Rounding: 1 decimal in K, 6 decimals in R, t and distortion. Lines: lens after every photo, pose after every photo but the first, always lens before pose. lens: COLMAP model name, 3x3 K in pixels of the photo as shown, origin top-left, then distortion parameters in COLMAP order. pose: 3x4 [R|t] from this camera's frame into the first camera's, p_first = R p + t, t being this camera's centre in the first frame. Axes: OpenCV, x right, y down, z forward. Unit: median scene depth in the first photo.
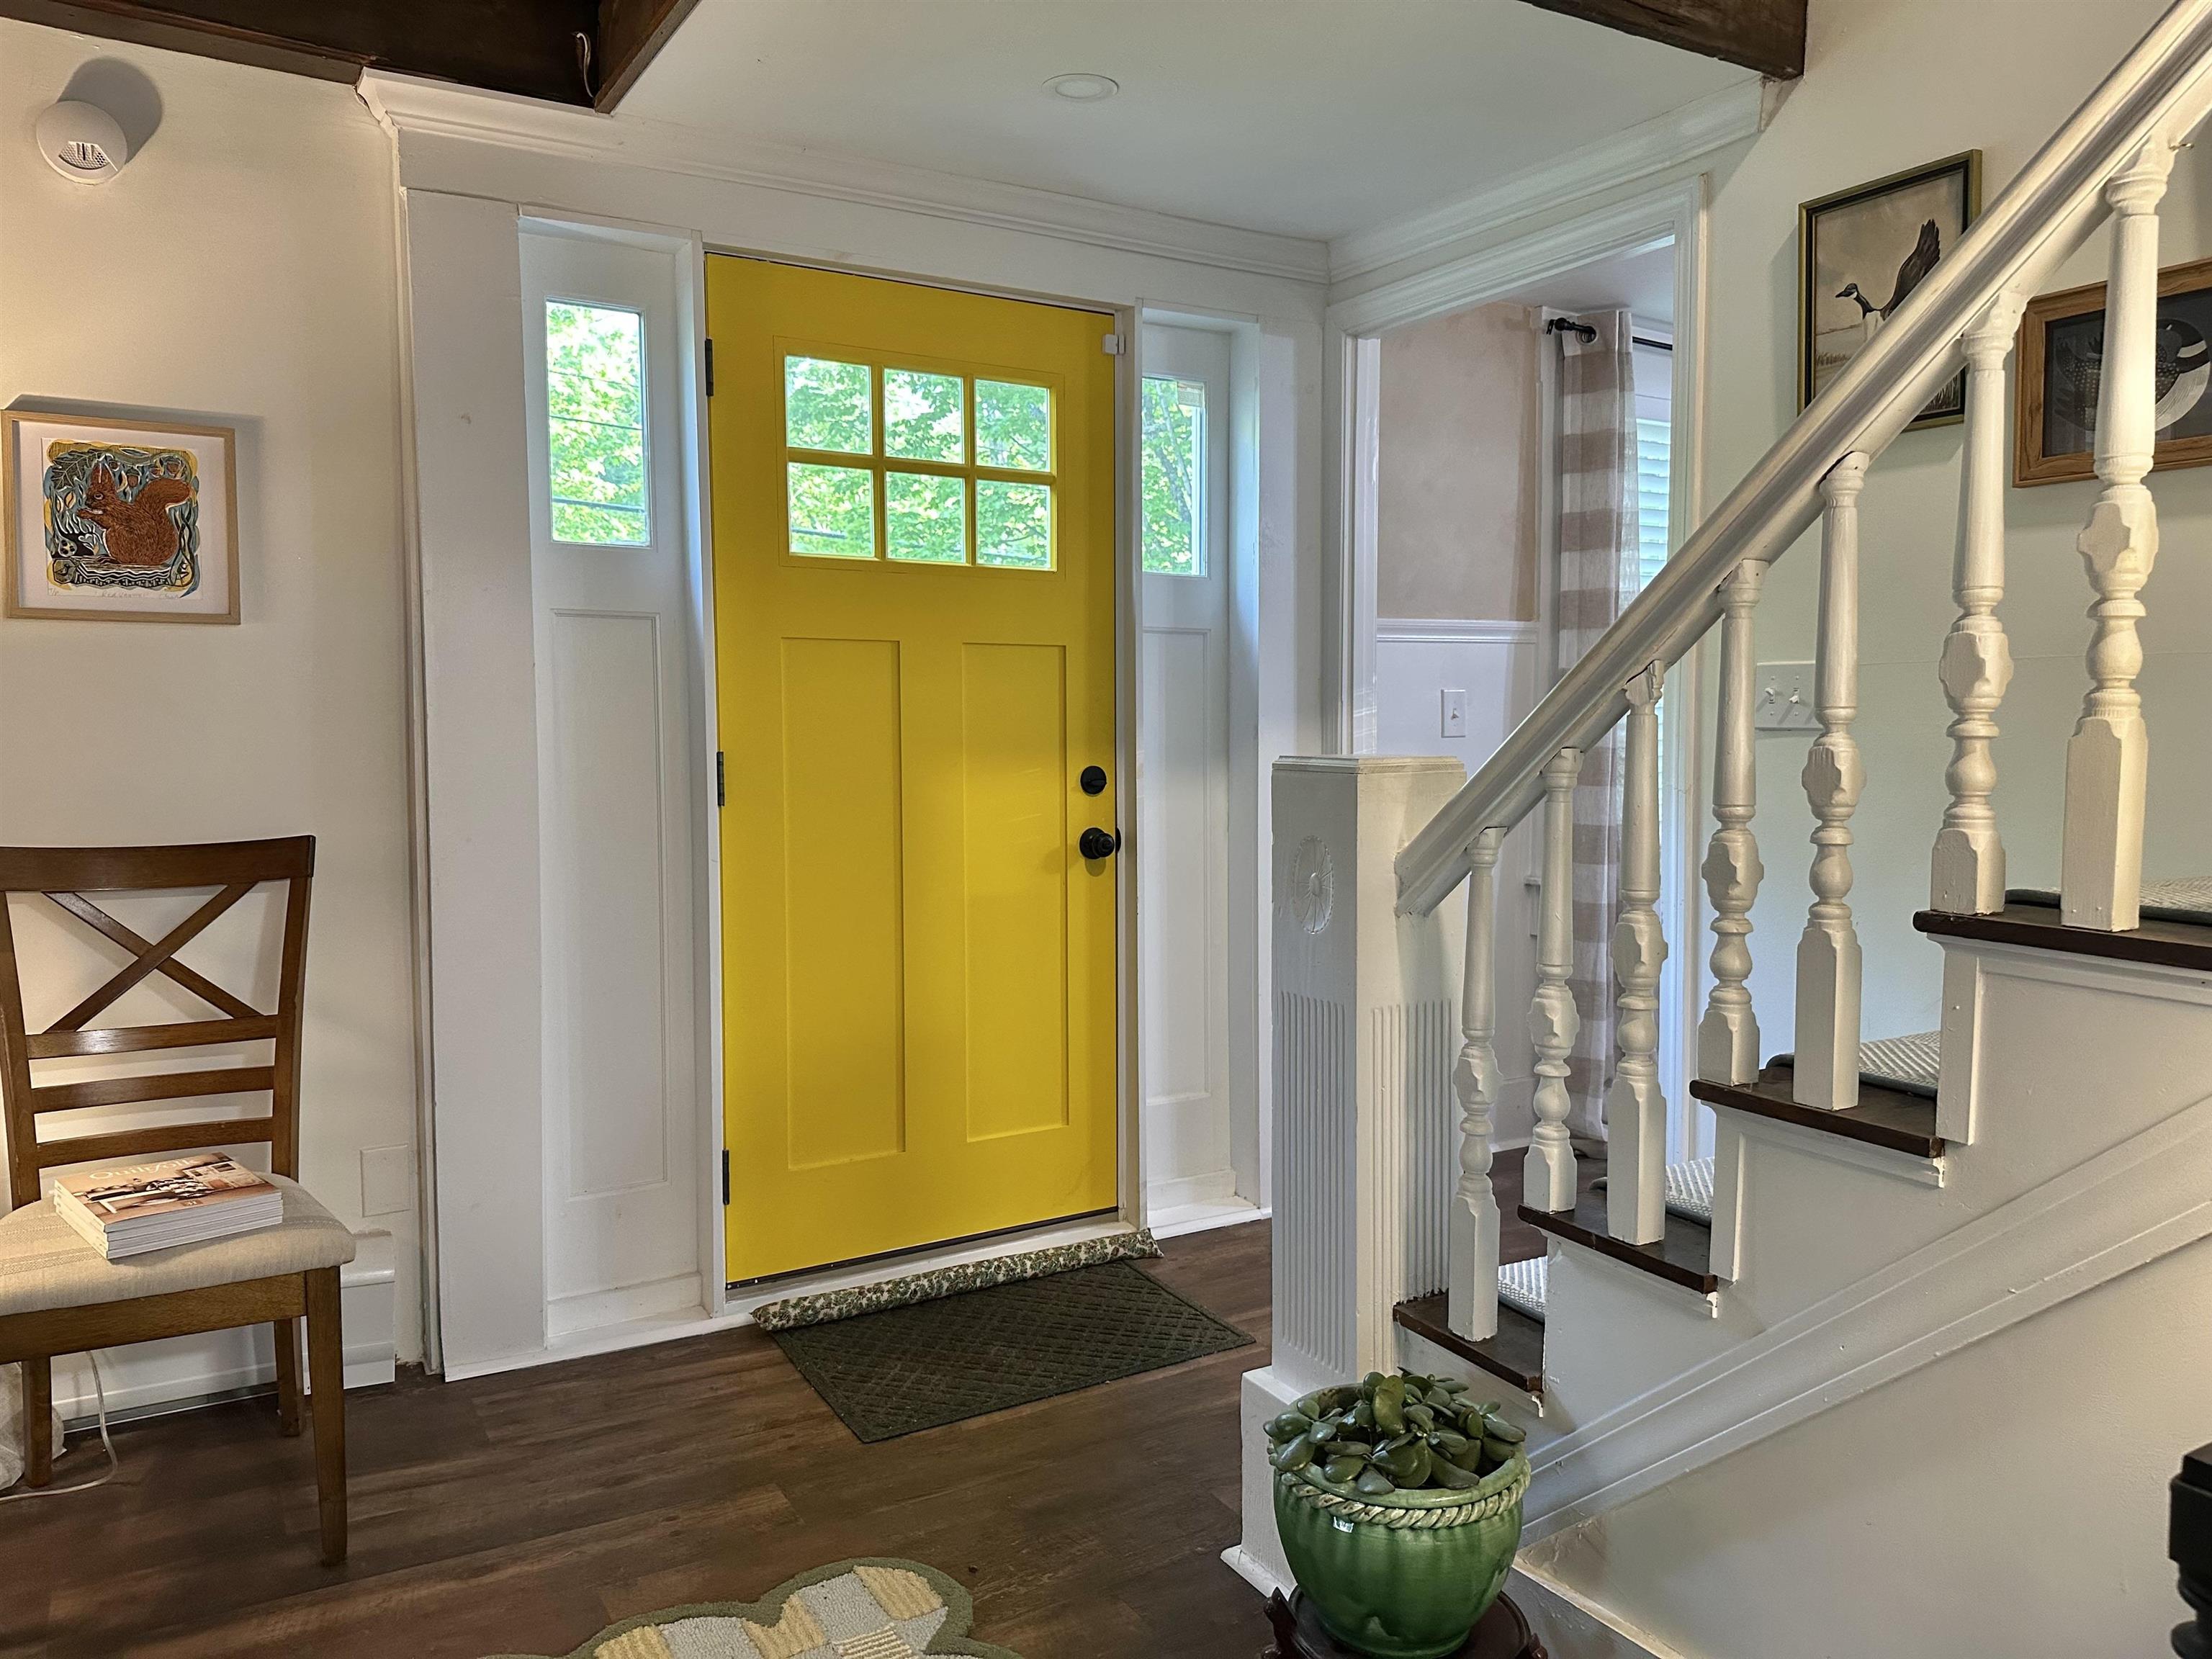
lens RADIAL K [[1587.4, 0, 1095.4], [0, 1587.4, 836.8], [0, 0, 1]] dist [0.030848, -0.059239]
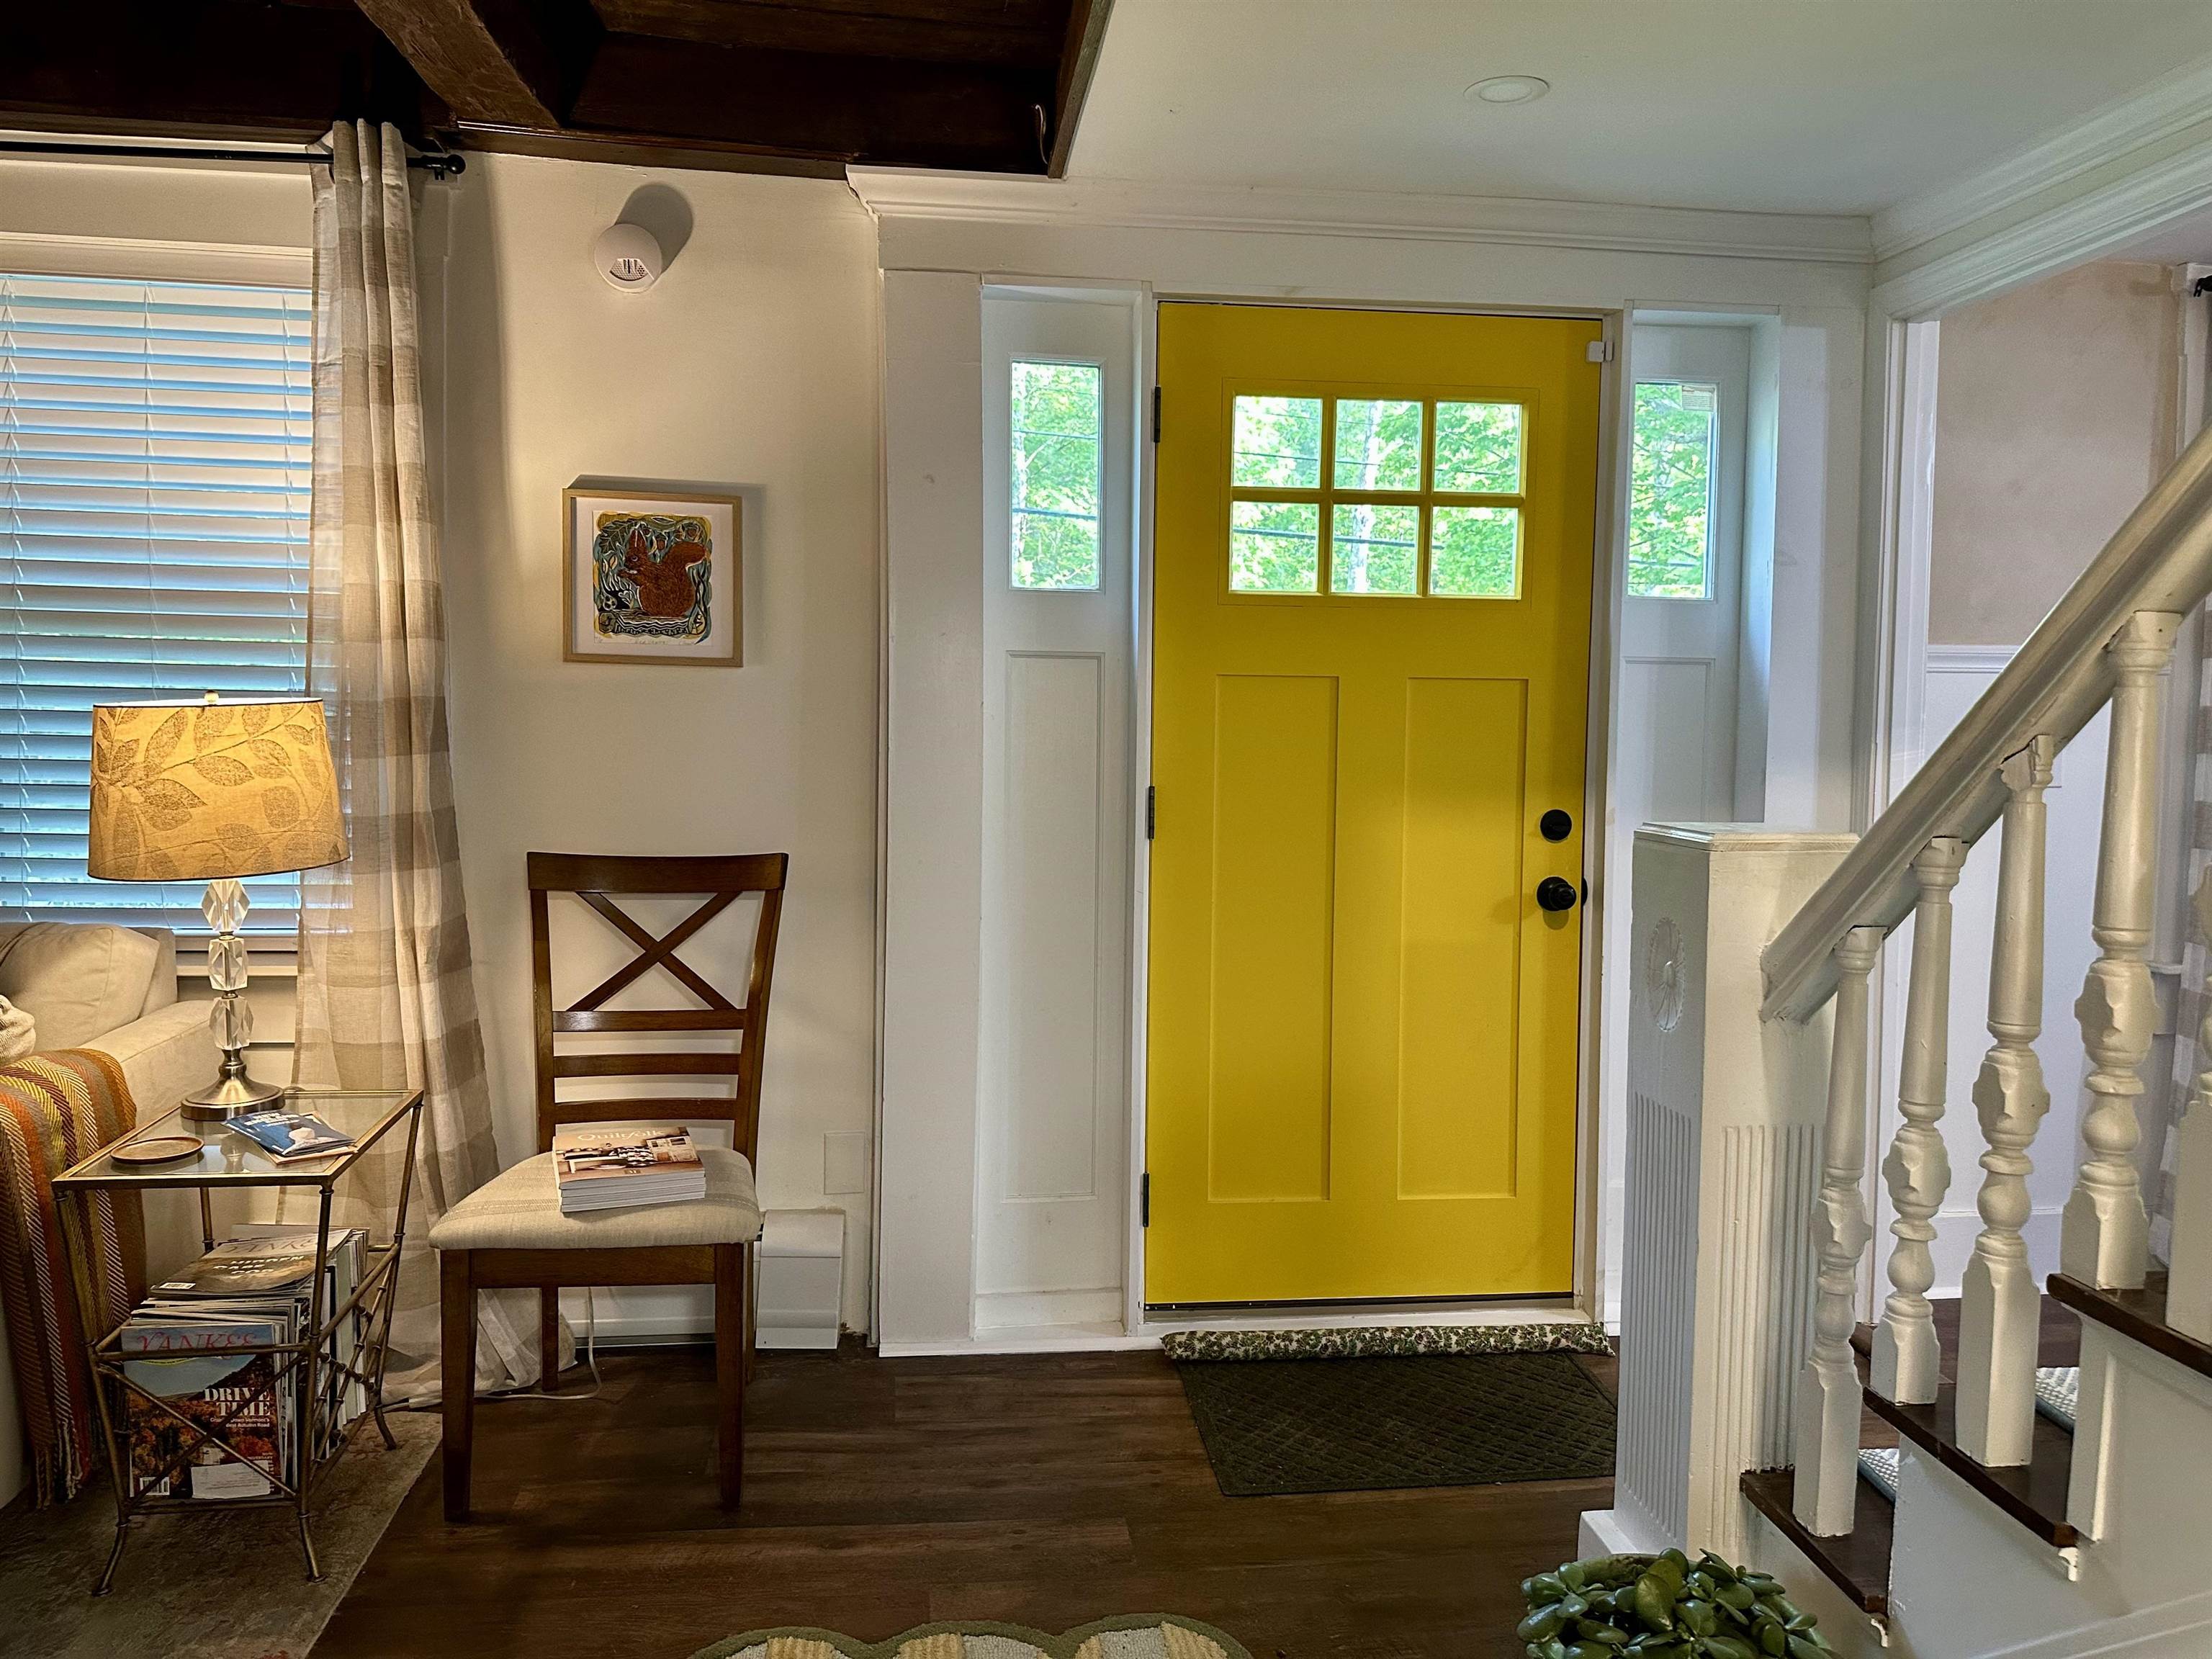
lens RADIAL K [[1587.4, 0, 1097.1], [0, 1587.4, 832.3], [0, 0, 1]] dist [0.030848, -0.059239]
pose [[0.913377, 0.042743, -0.404865, 0.167263], [-0.045101, 0.998976, 0.003716, -0.030364], [0.404609, 0.014865, 0.914369, 0.060424]]
